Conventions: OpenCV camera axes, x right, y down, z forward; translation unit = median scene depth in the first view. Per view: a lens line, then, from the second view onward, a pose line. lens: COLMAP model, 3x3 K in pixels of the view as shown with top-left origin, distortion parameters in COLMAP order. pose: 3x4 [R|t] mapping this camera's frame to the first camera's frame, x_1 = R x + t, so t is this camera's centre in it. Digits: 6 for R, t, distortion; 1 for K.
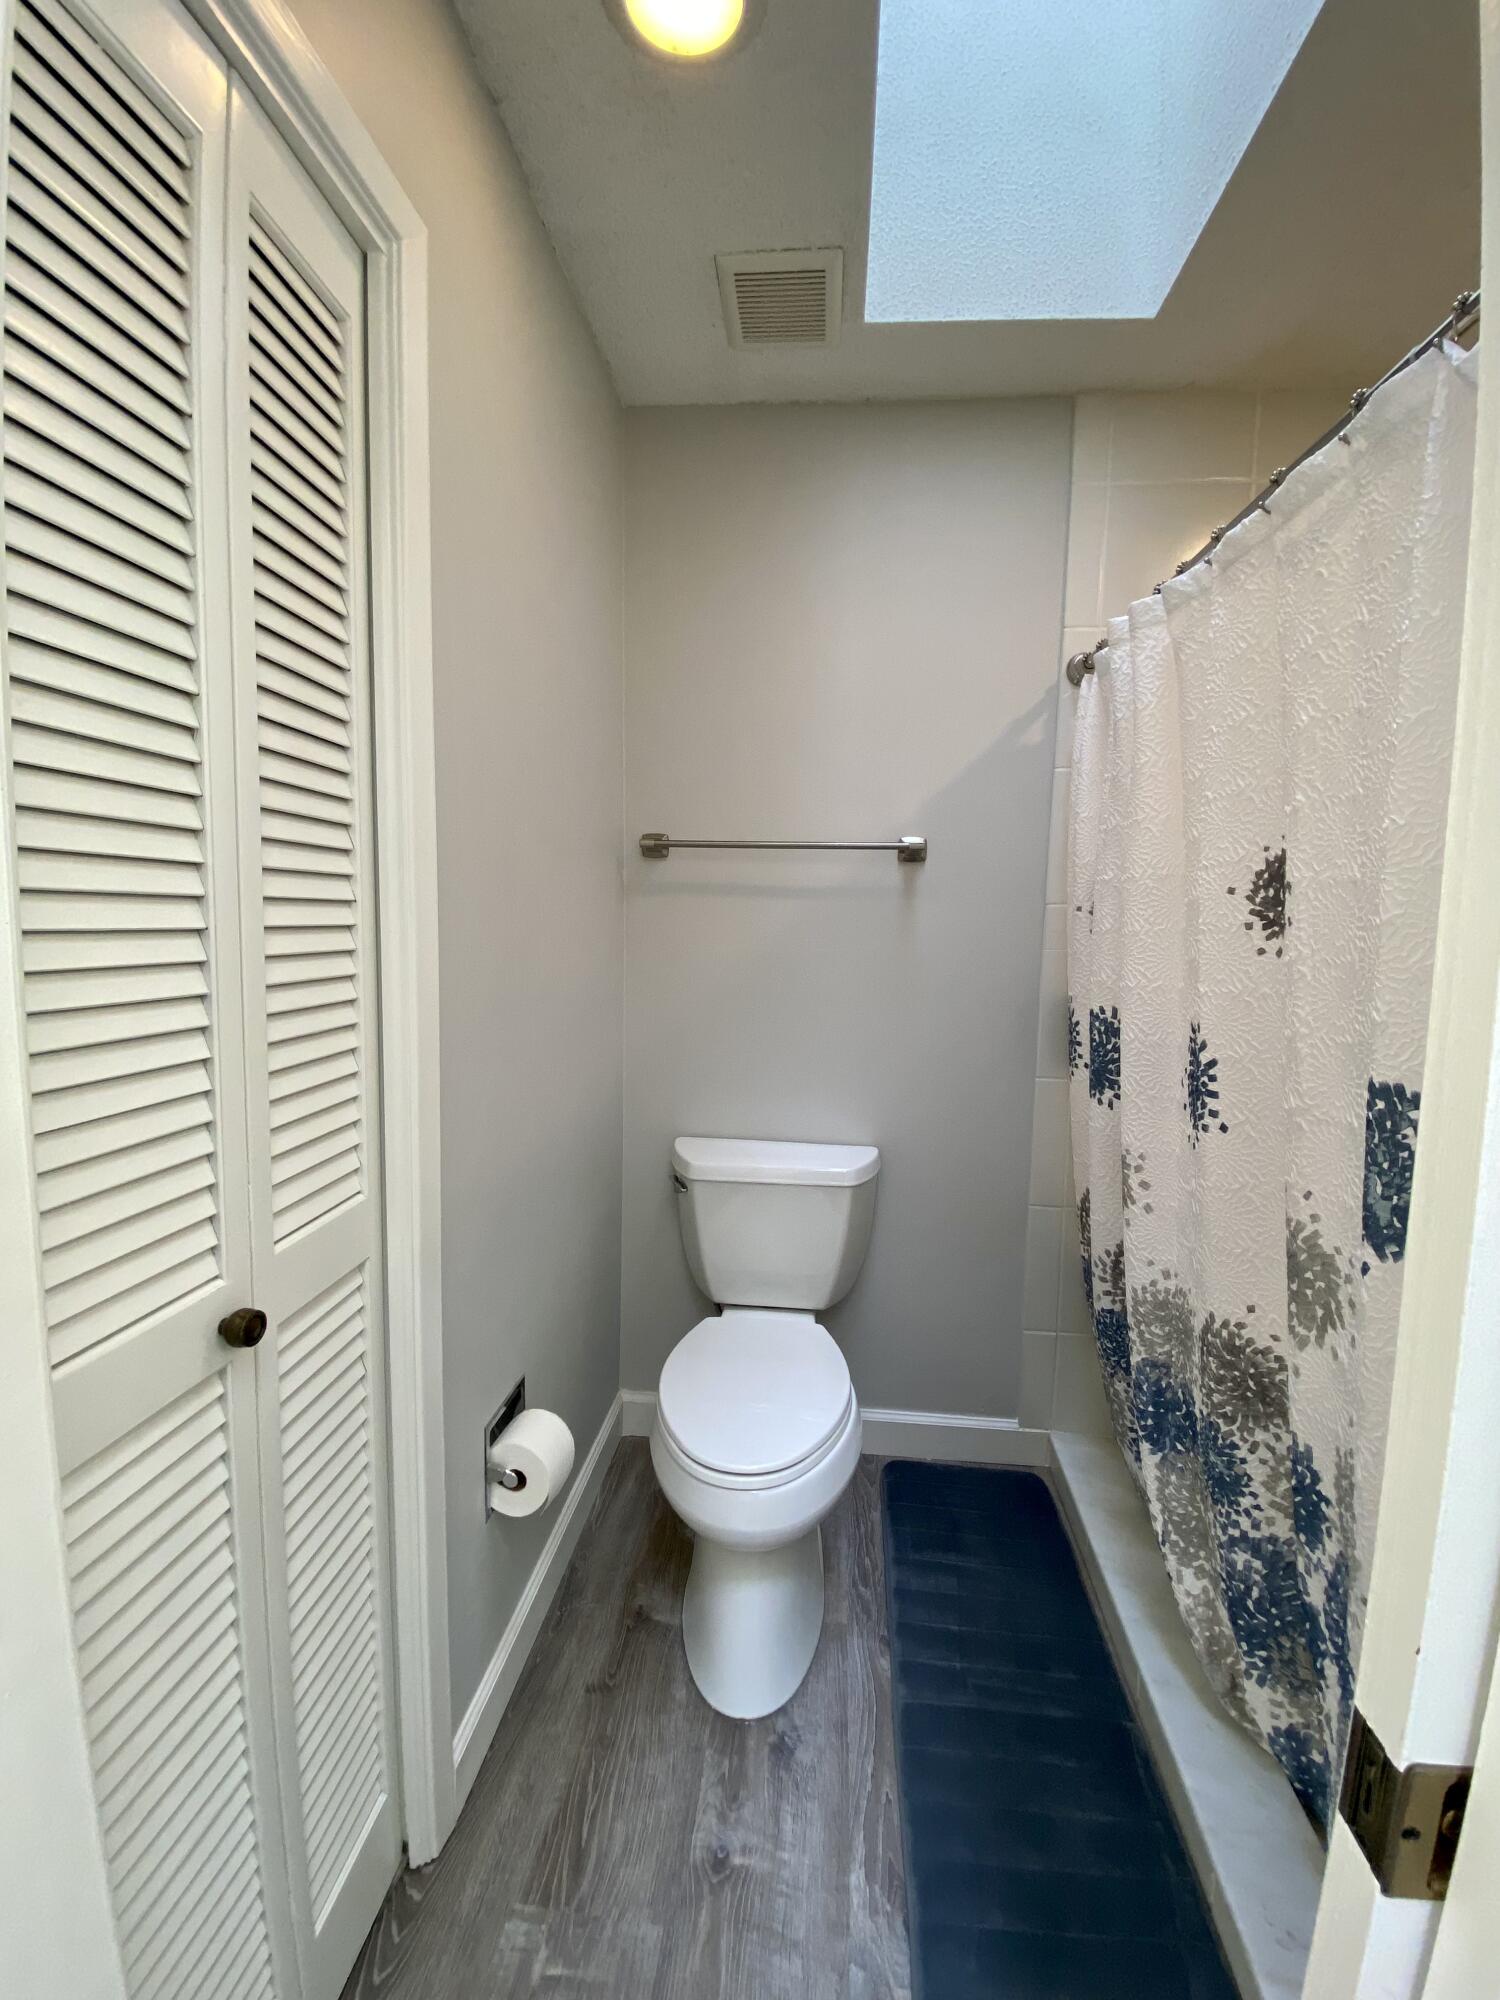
lens RADIAL K [[805.2, 0, 751.1], [0, 805.2, 996.0], [0, 0, 1]] dist [0.007917, -0.013395]
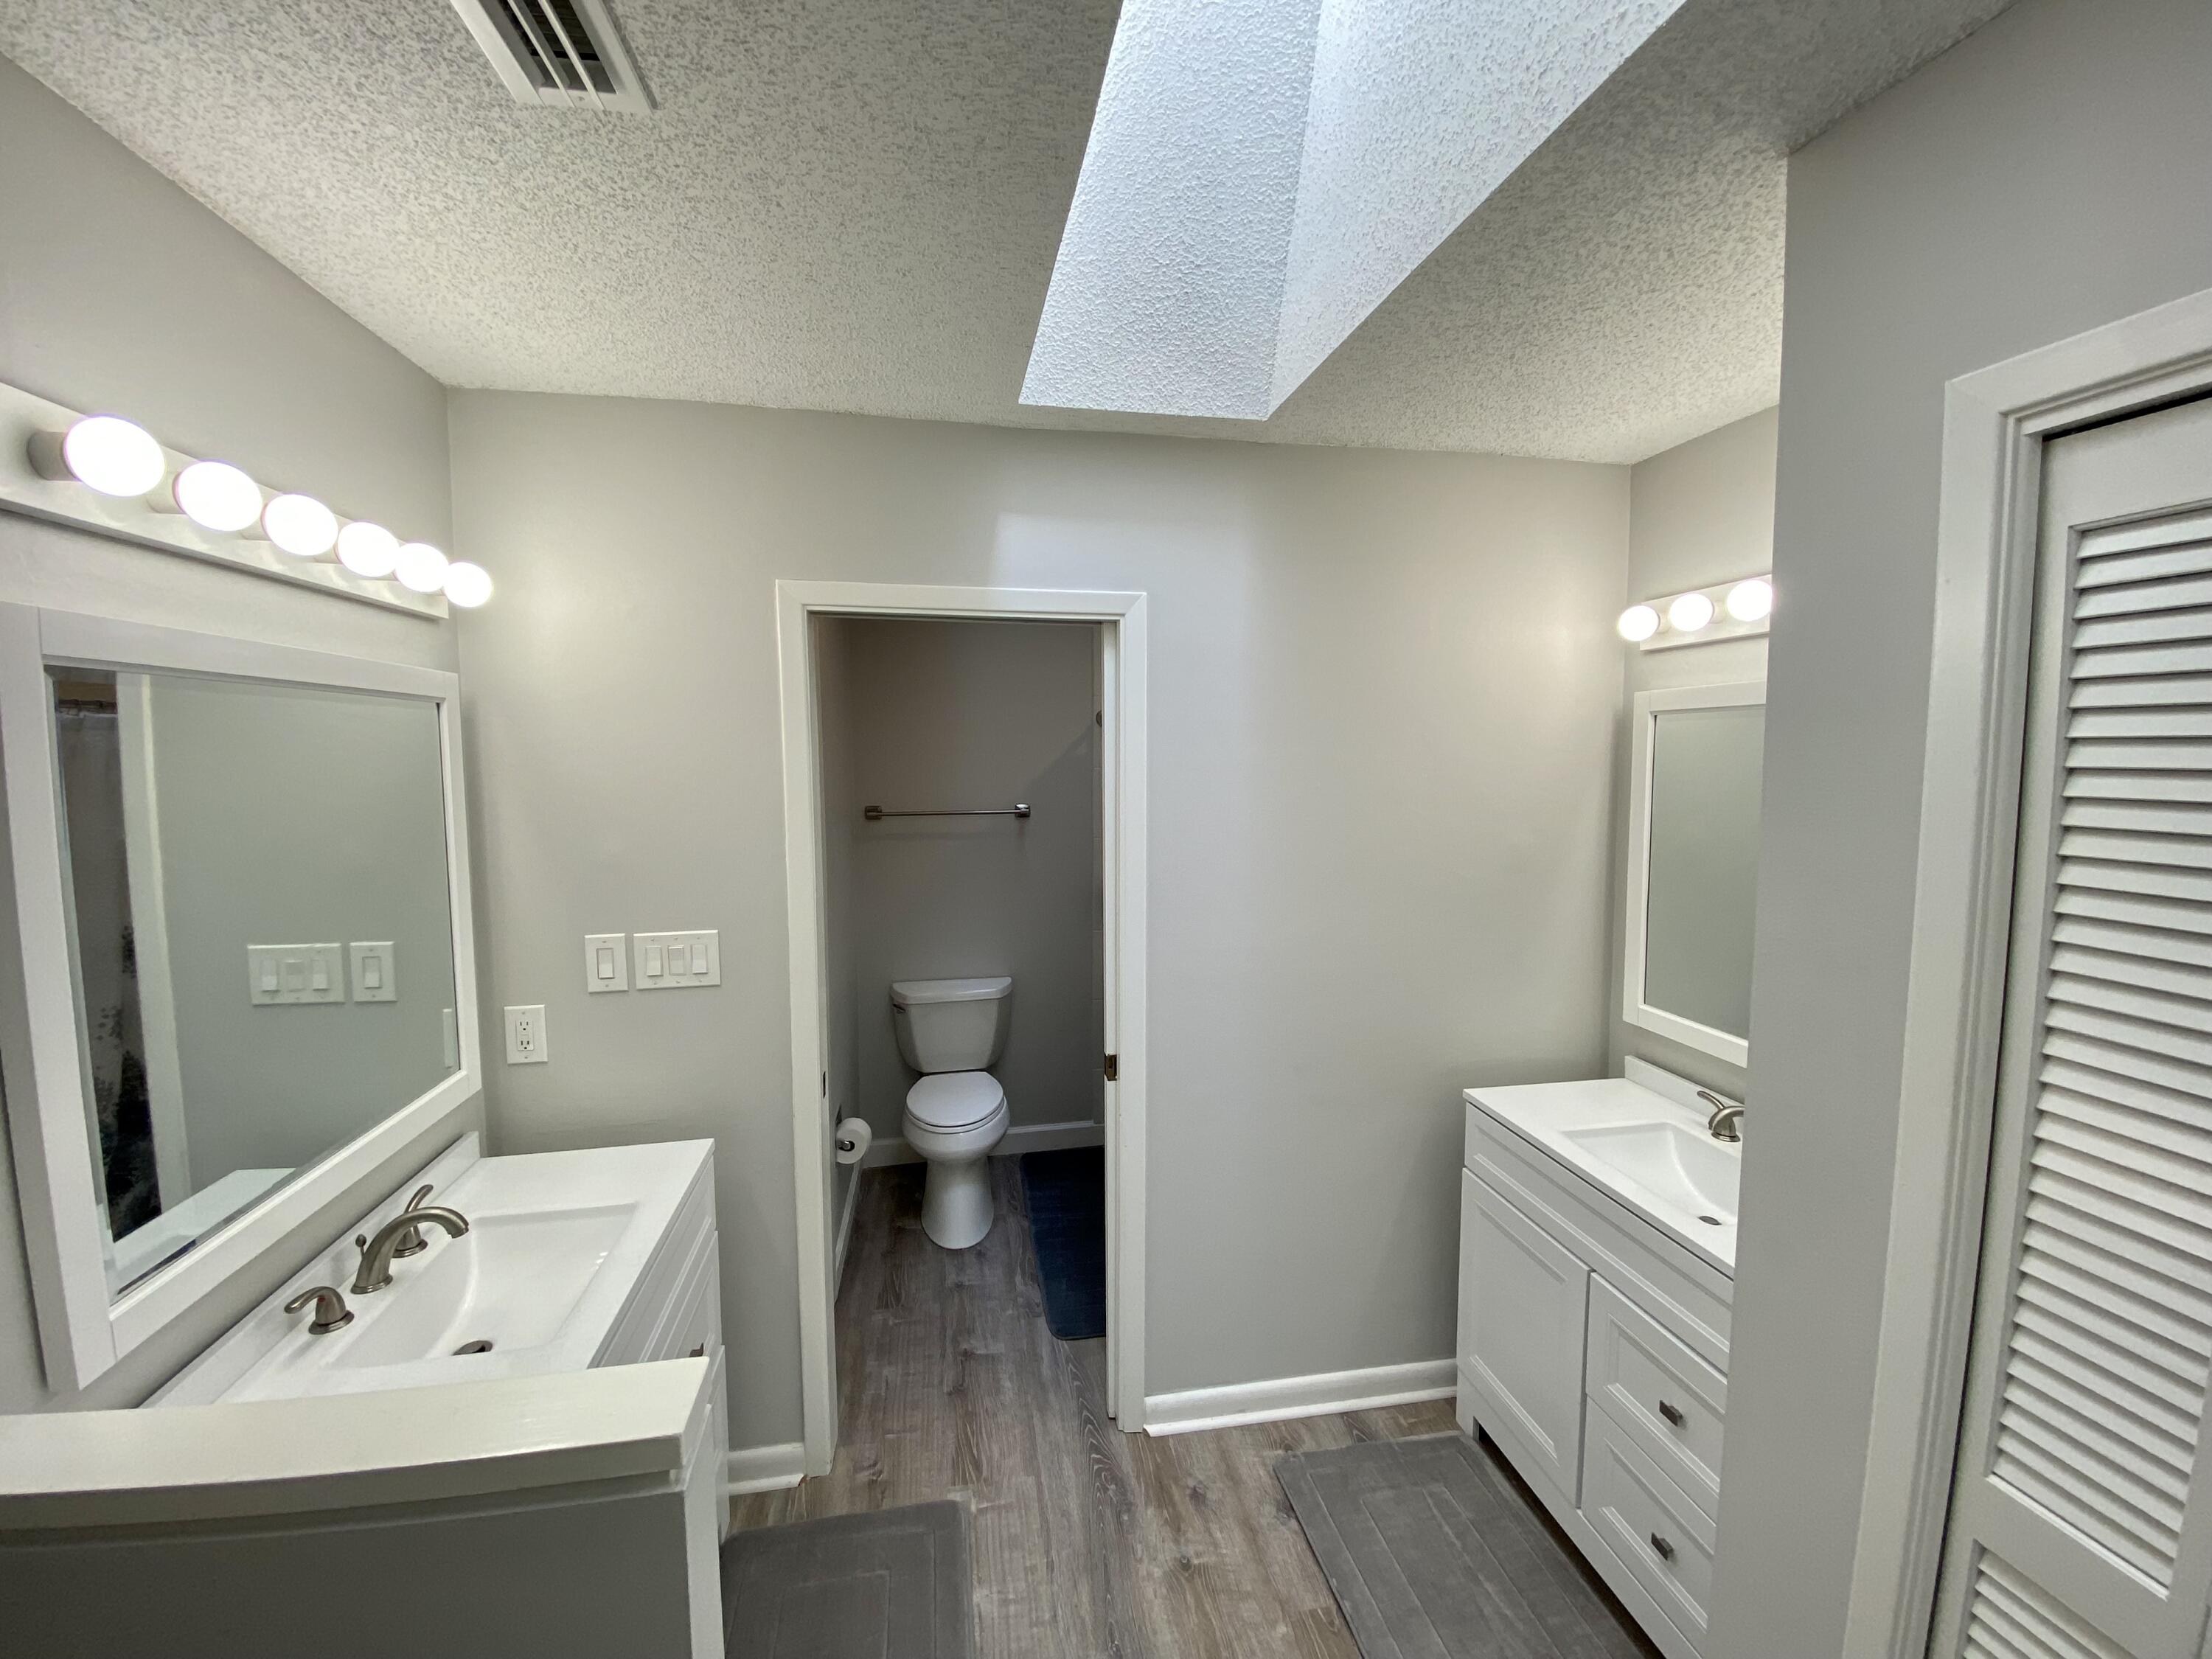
lens RADIAL K [[878.8, 0, 1106.0], [0, 878.8, 829.5], [0, 0, 1]] dist [0.039547, -0.028965]
pose [[0.958111, -0.042799, 0.283182, -0.268267], [0.045319, 0.998970, -0.002352, -0.189802], [-0.282790, 0.015087, 0.959063, -1.420500]]
